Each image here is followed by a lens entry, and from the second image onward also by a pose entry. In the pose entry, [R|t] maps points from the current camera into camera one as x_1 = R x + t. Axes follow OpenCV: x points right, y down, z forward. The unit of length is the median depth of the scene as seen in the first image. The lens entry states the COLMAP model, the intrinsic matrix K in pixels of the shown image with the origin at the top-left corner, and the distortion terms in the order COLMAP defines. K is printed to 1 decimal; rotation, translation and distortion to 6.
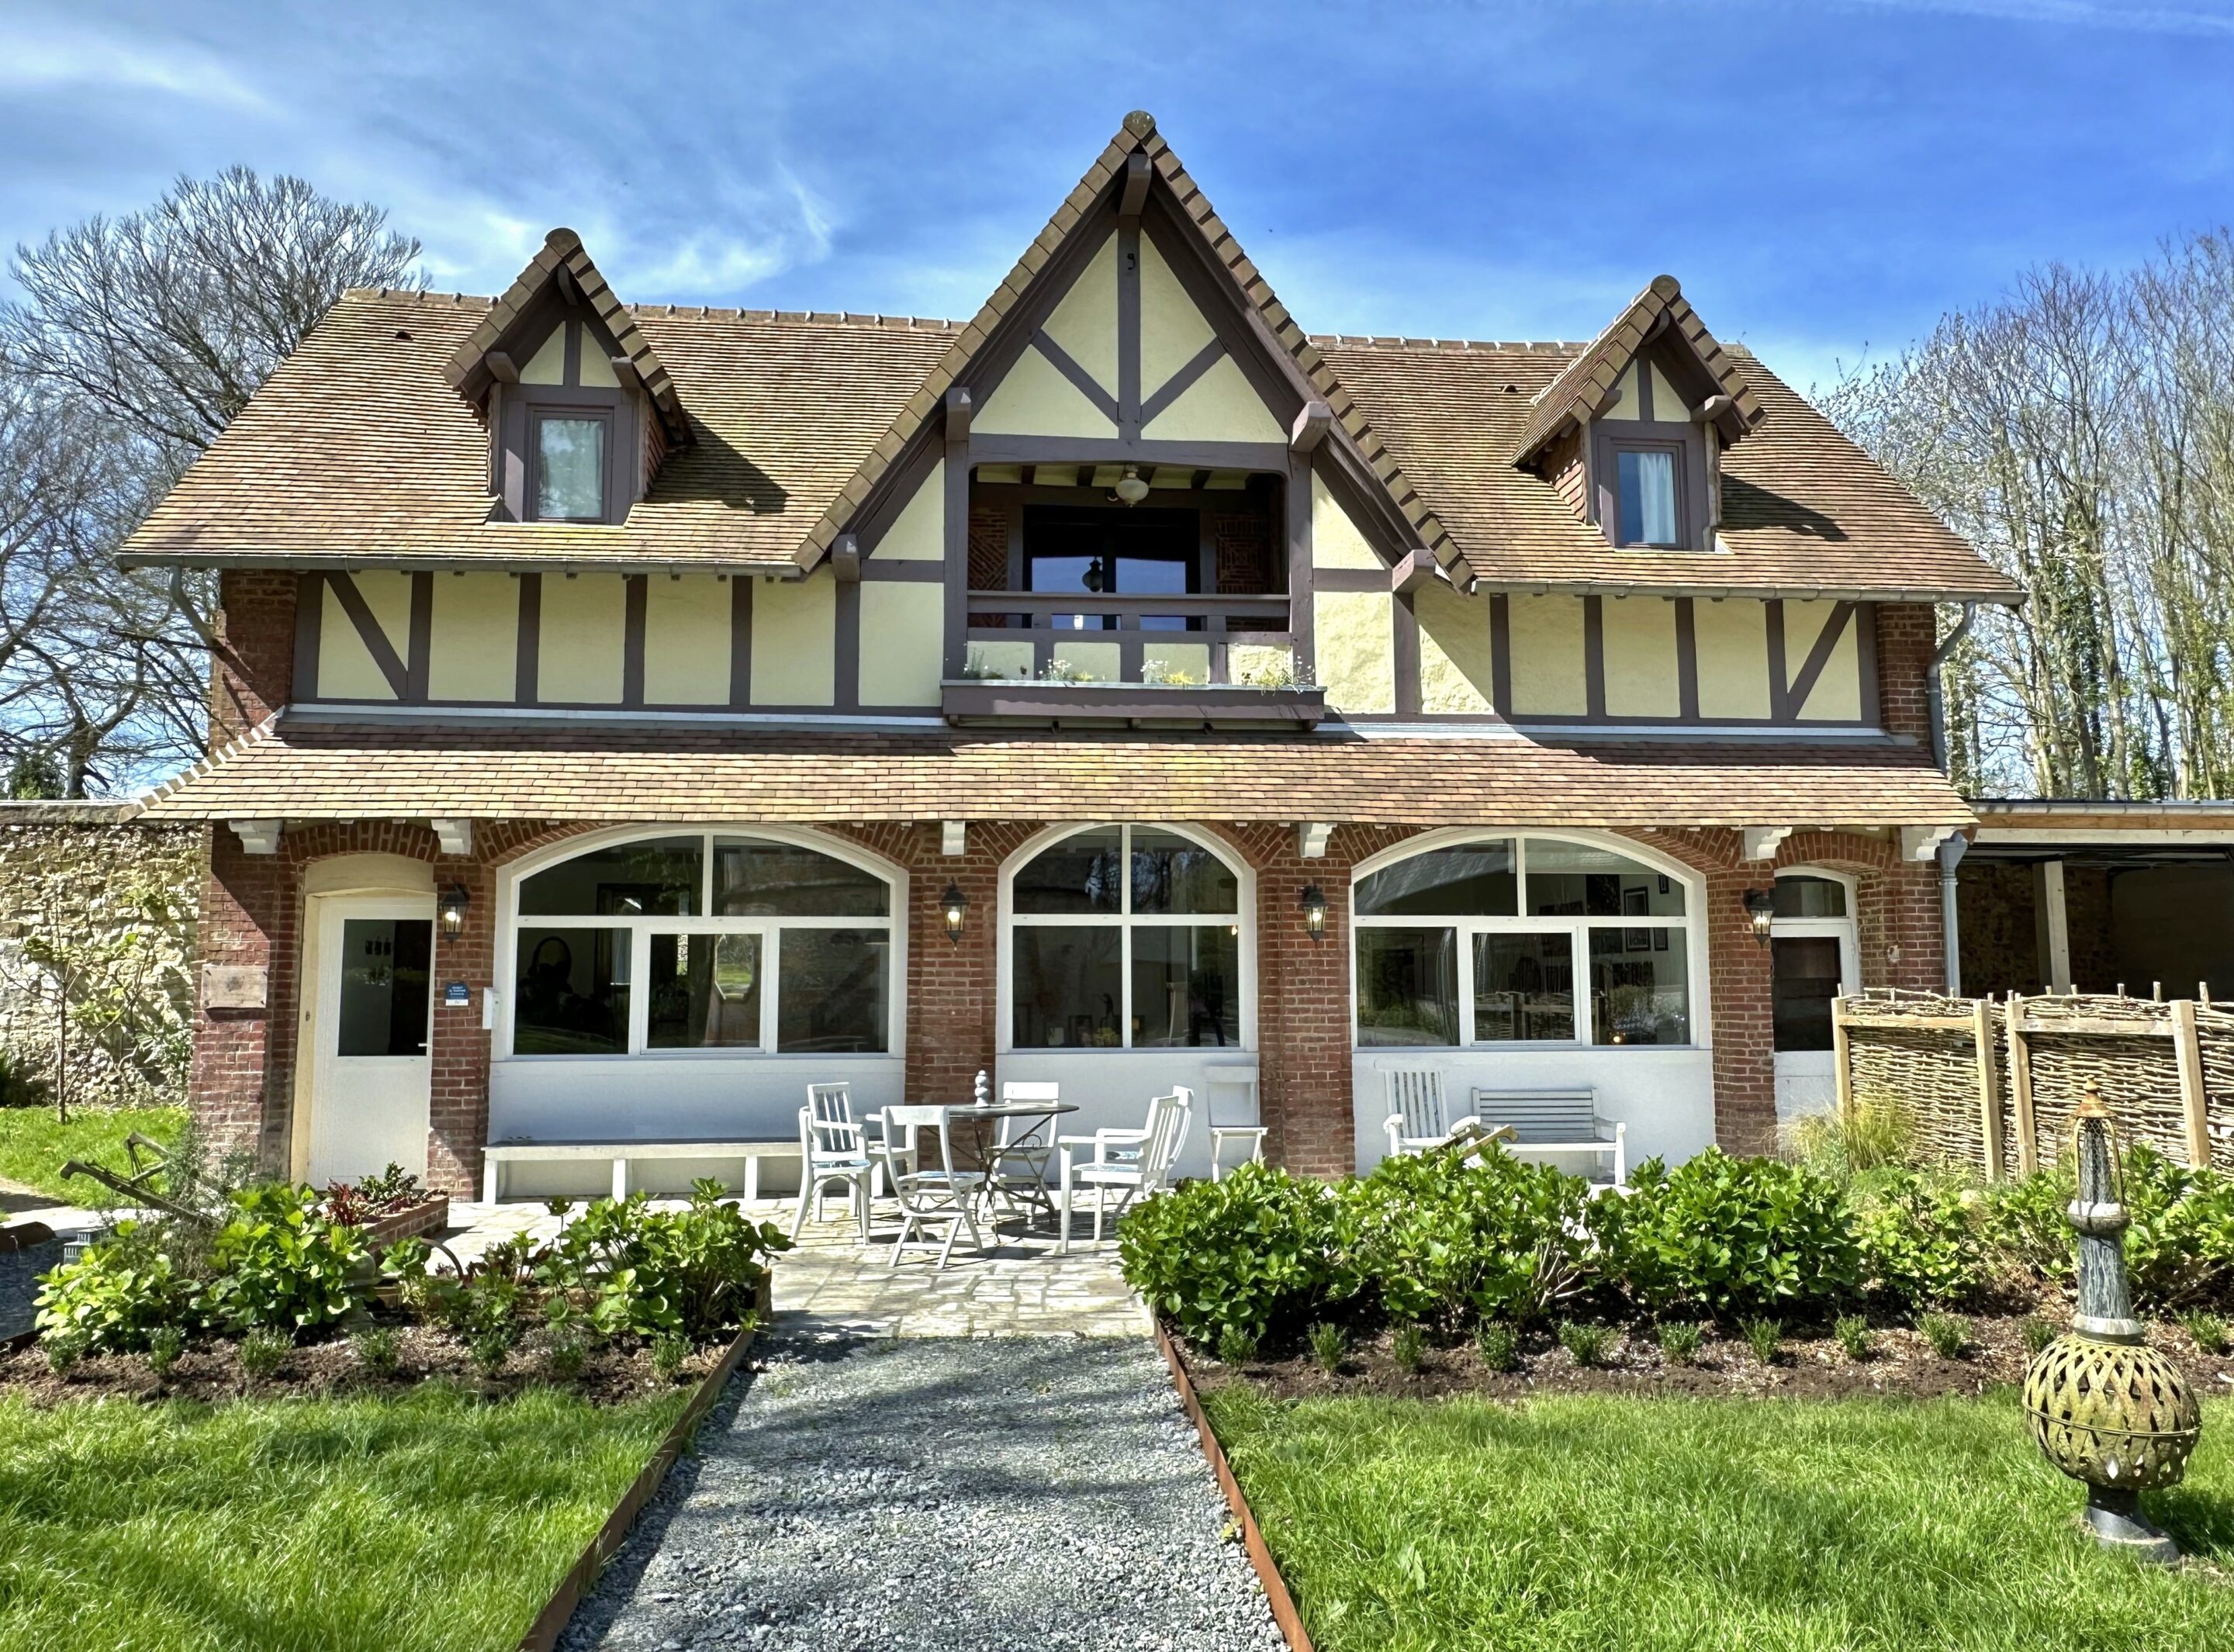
lens RADIAL K [[1570.8, 0, 1111.9], [0, 1570.8, 816.7], [0, 0, 1]] dist [-0.008770, 0.009764]
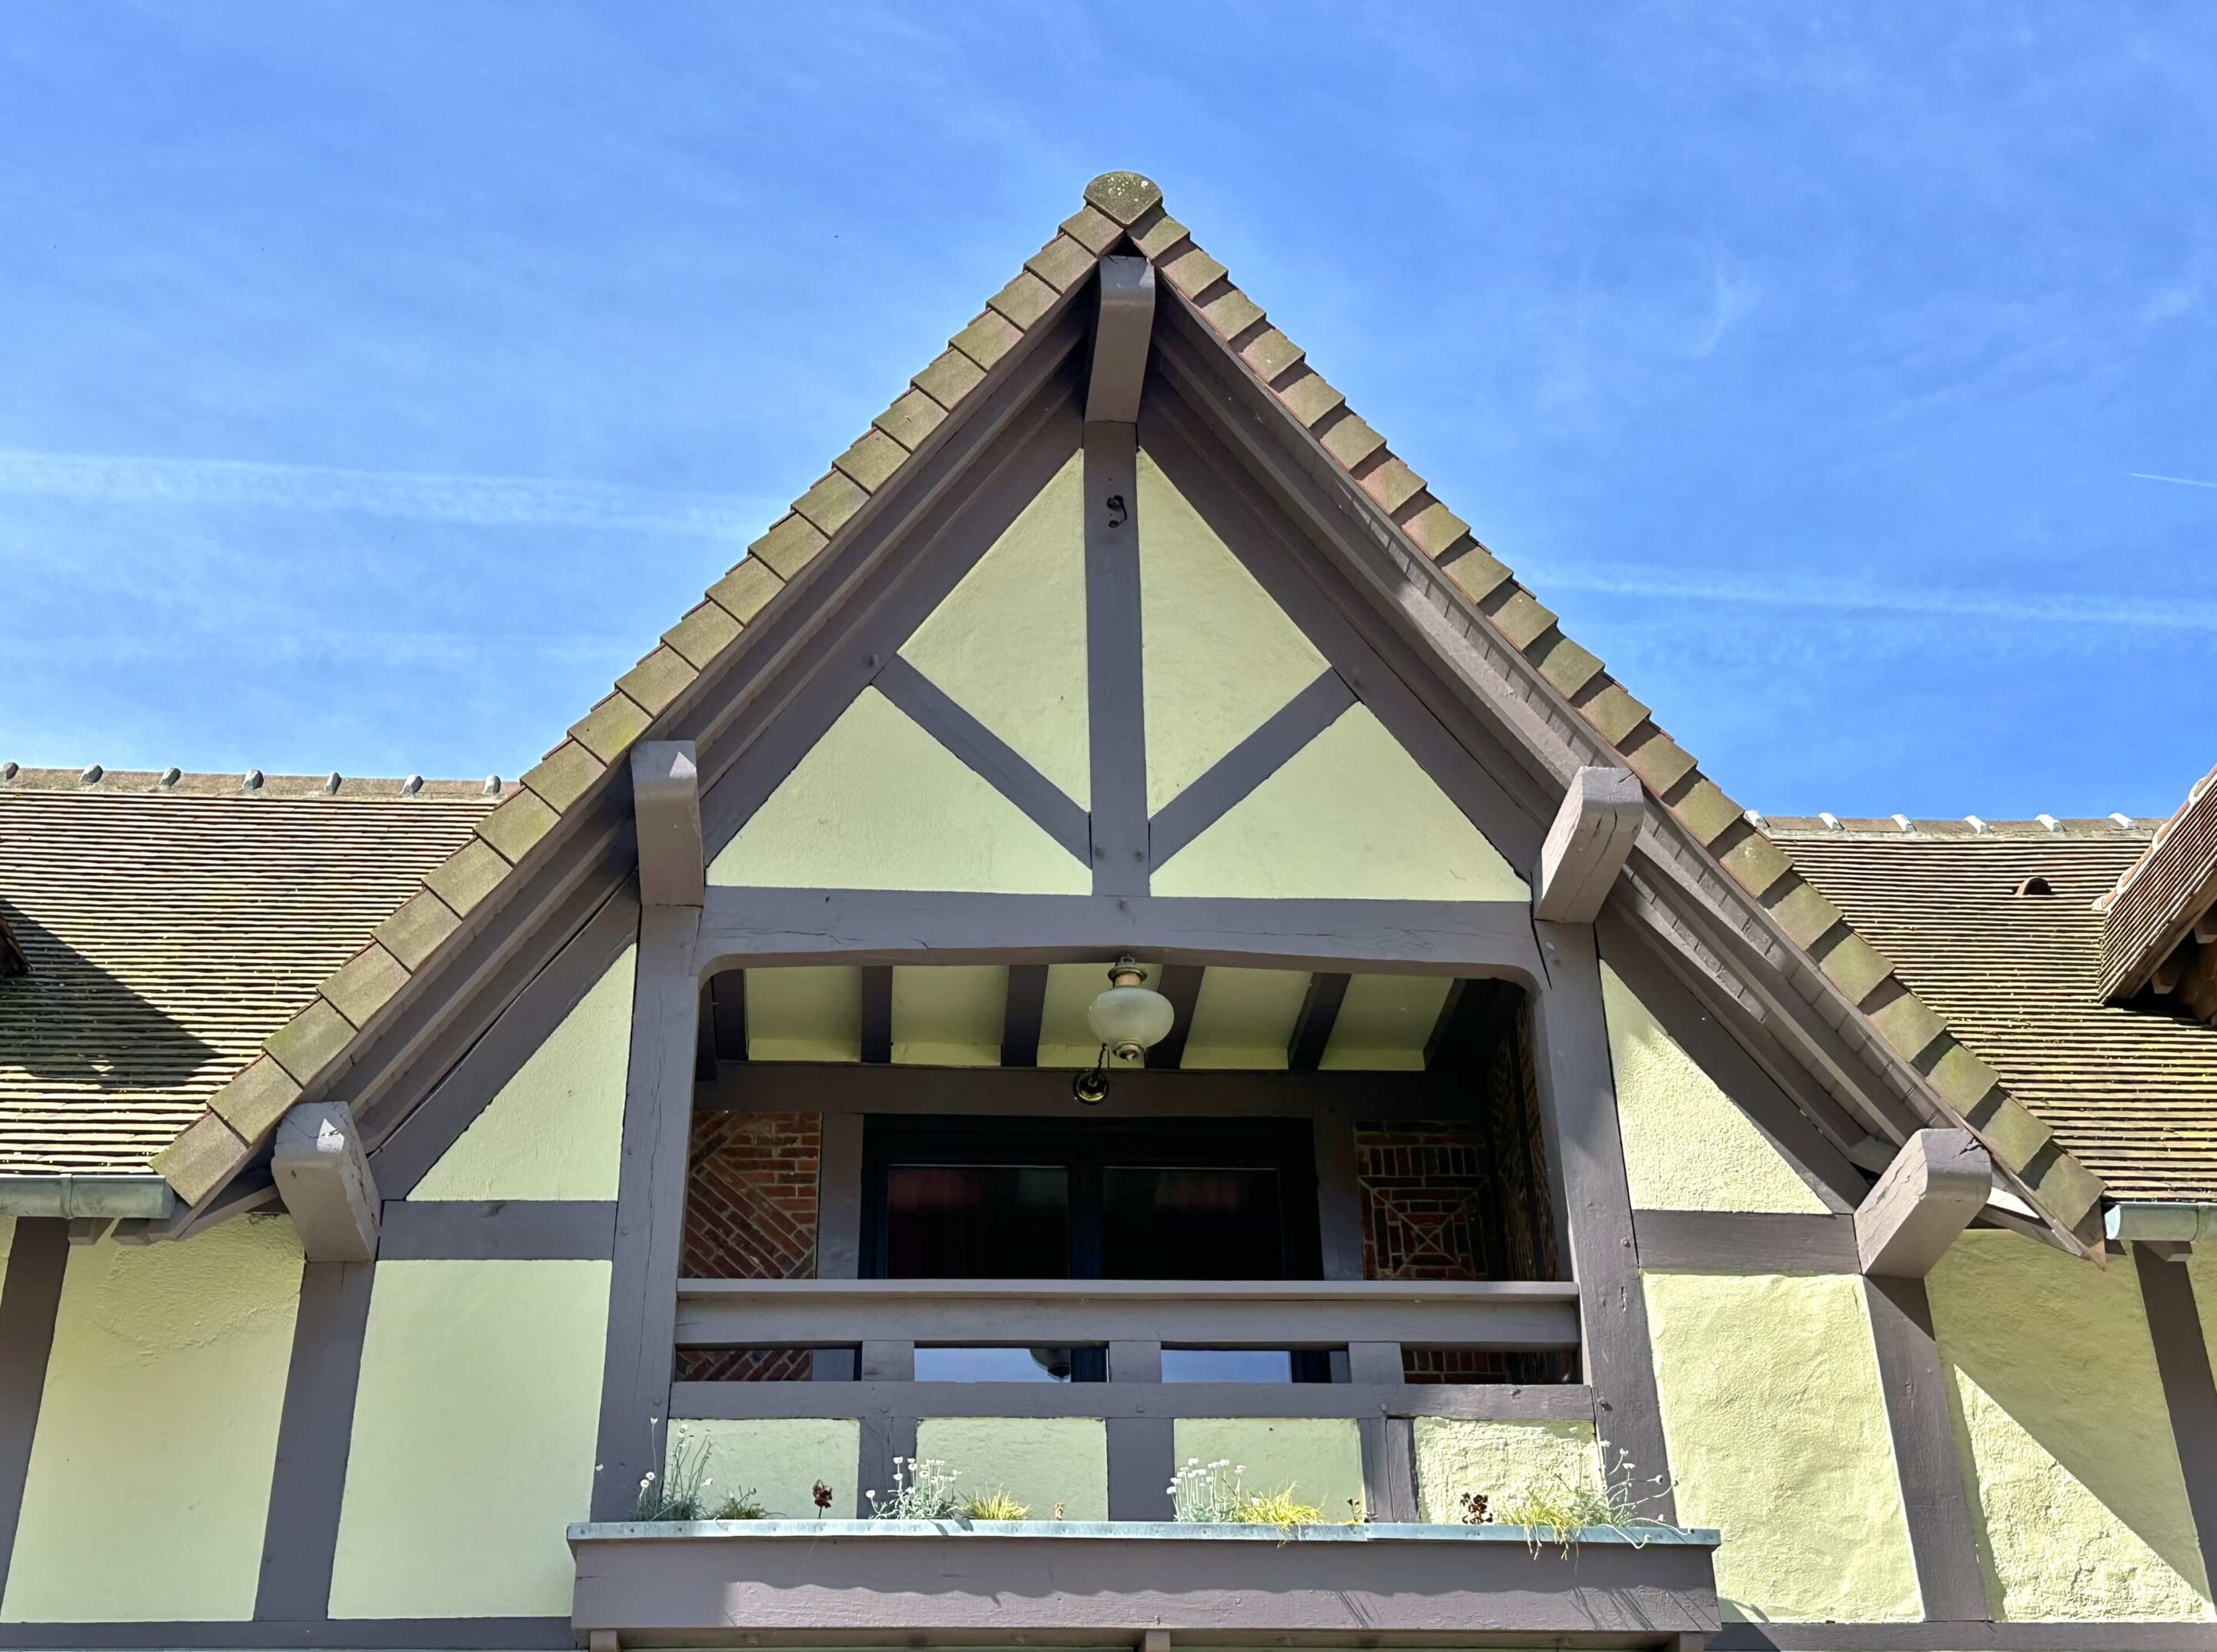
lens RADIAL K [[2754.7, 0, 1087.4], [0, 2754.7, 807.6], [0, 0, 1]] dist [0.130928, 0.000000]
pose [[0.999327, -0.030047, -0.021029, 0.018371], [0.018426, 0.907105, -0.420501, 0.026761], [0.031710, 0.419831, 0.907048, 0.379554]]
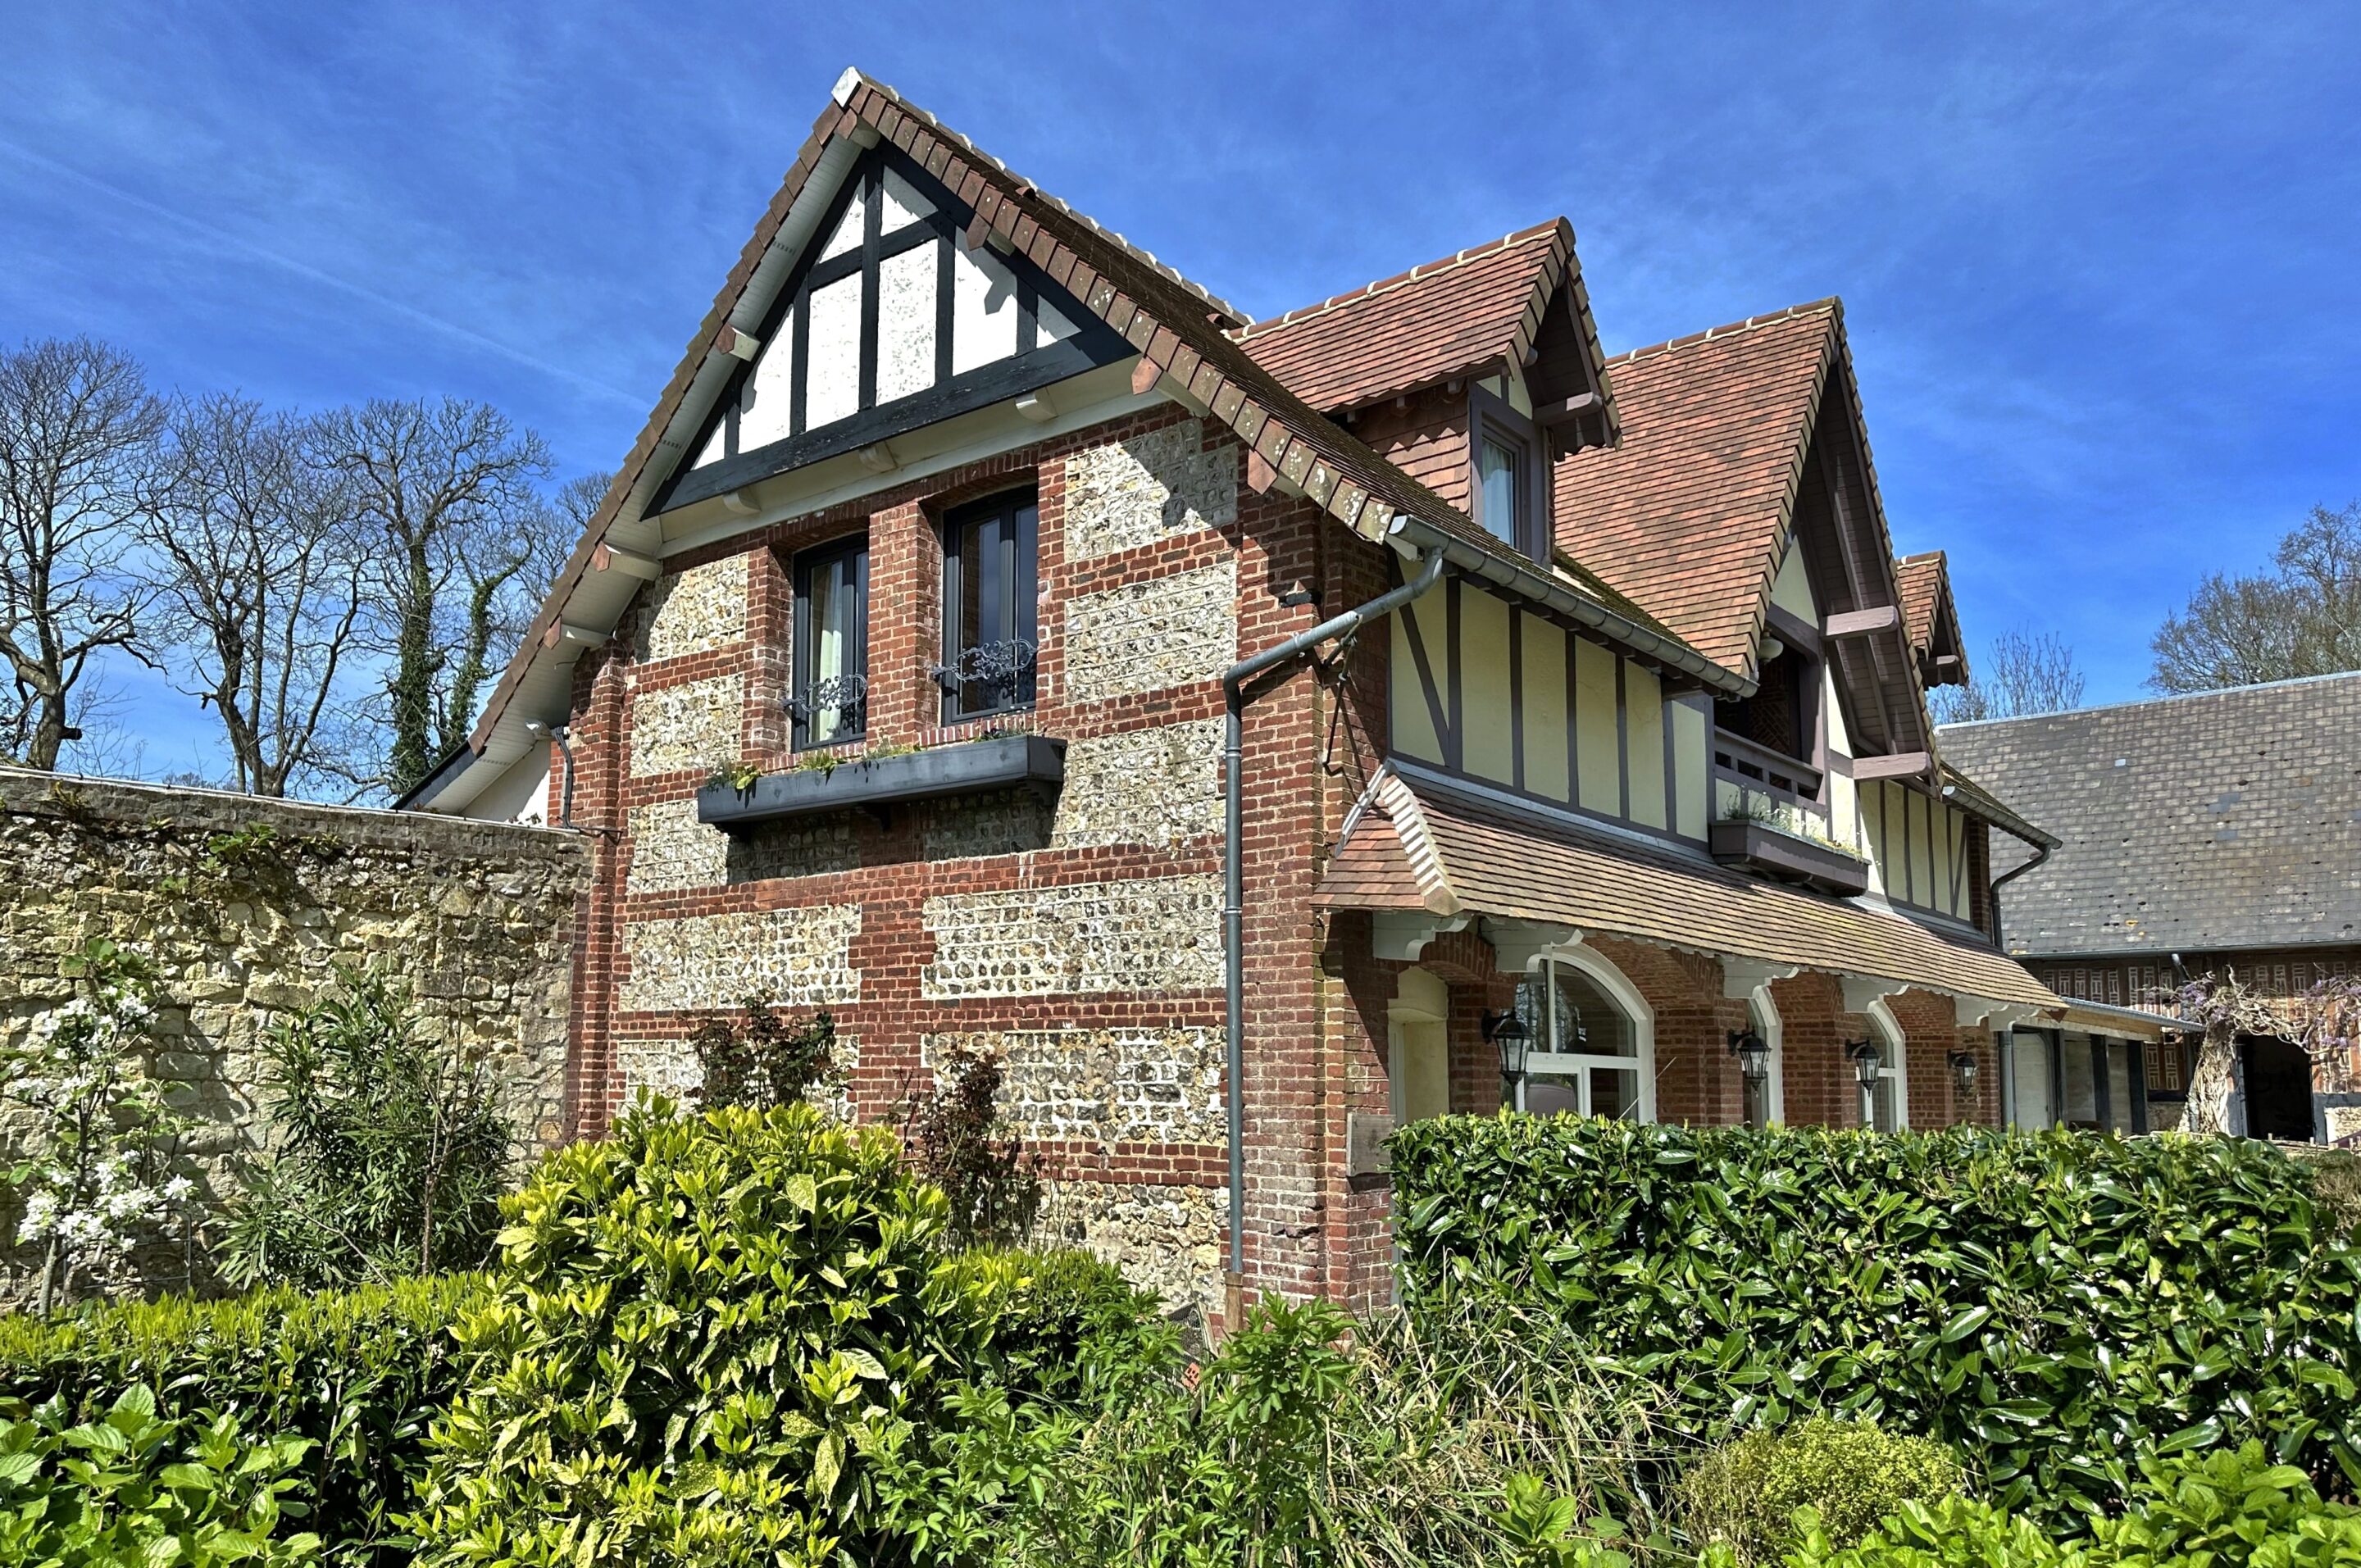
lens RADIAL K [[1744.4, 0, 1186.9], [0, 1744.4, 790.2], [0, 0, 1]] dist [-0.012027, -0.002934]
pose [[0.706937, 0.128629, 0.695482, -1.081805], [-0.081657, 0.991591, -0.100392, 0.032615], [-0.702547, 0.014180, 0.711496, 0.451864]]
